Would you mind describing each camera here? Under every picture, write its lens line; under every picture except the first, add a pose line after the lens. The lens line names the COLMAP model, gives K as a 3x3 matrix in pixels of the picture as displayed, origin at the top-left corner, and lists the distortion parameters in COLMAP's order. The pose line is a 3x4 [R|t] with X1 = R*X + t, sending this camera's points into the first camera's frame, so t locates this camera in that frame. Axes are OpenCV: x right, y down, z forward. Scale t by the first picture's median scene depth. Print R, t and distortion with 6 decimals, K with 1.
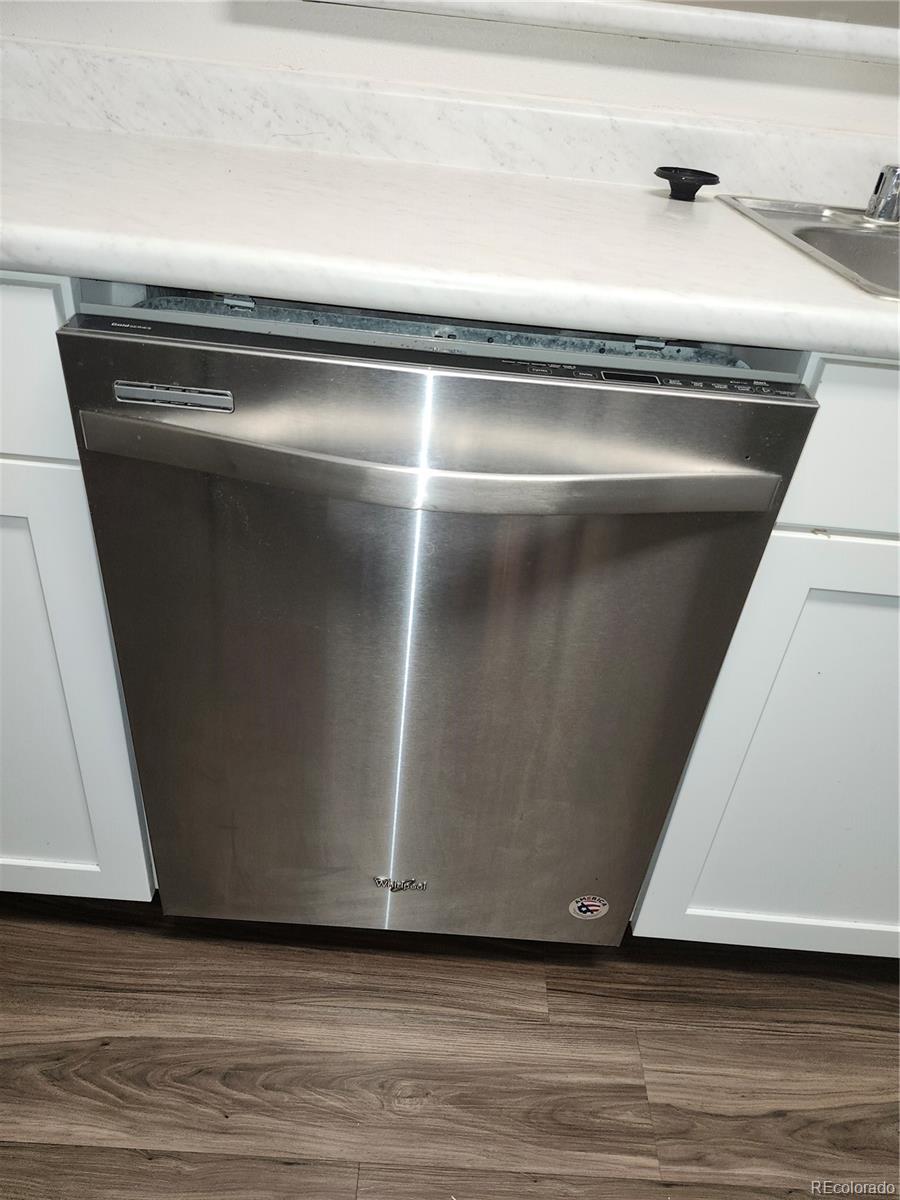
lens RADIAL K [[844.6, 0, 450.0], [0, 844.6, 600.0], [0, 0, 1]] dist [0.002692, 0.002227]
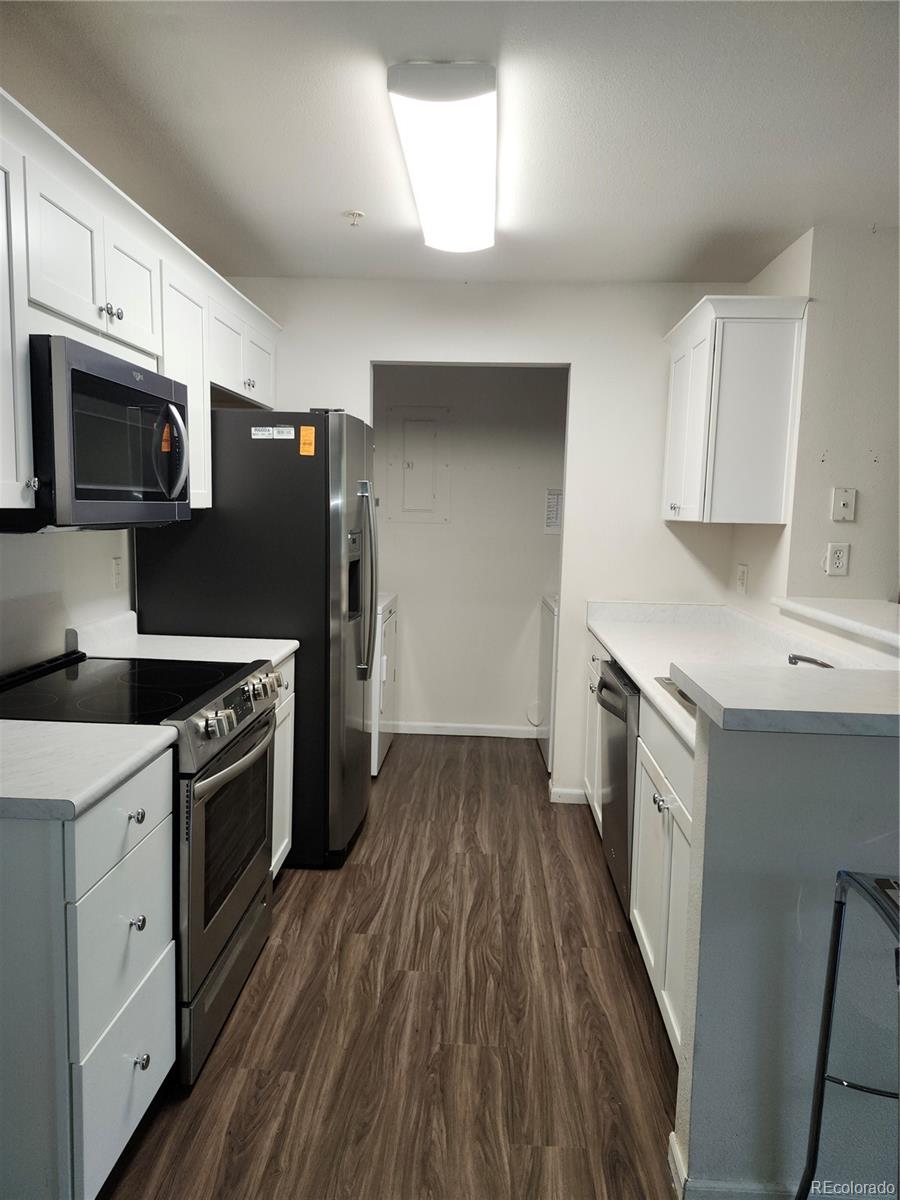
lens RADIAL K [[844.6, 0, 450.0], [0, 844.6, 600.0], [0, 0, 1]] dist [0.002692, 0.002227]
pose [[0.007241, 0.026320, -0.999627, 1.812234], [-0.742499, 0.669735, 0.012256, 0.075756], [0.669808, 0.742134, 0.024392, -0.122187]]
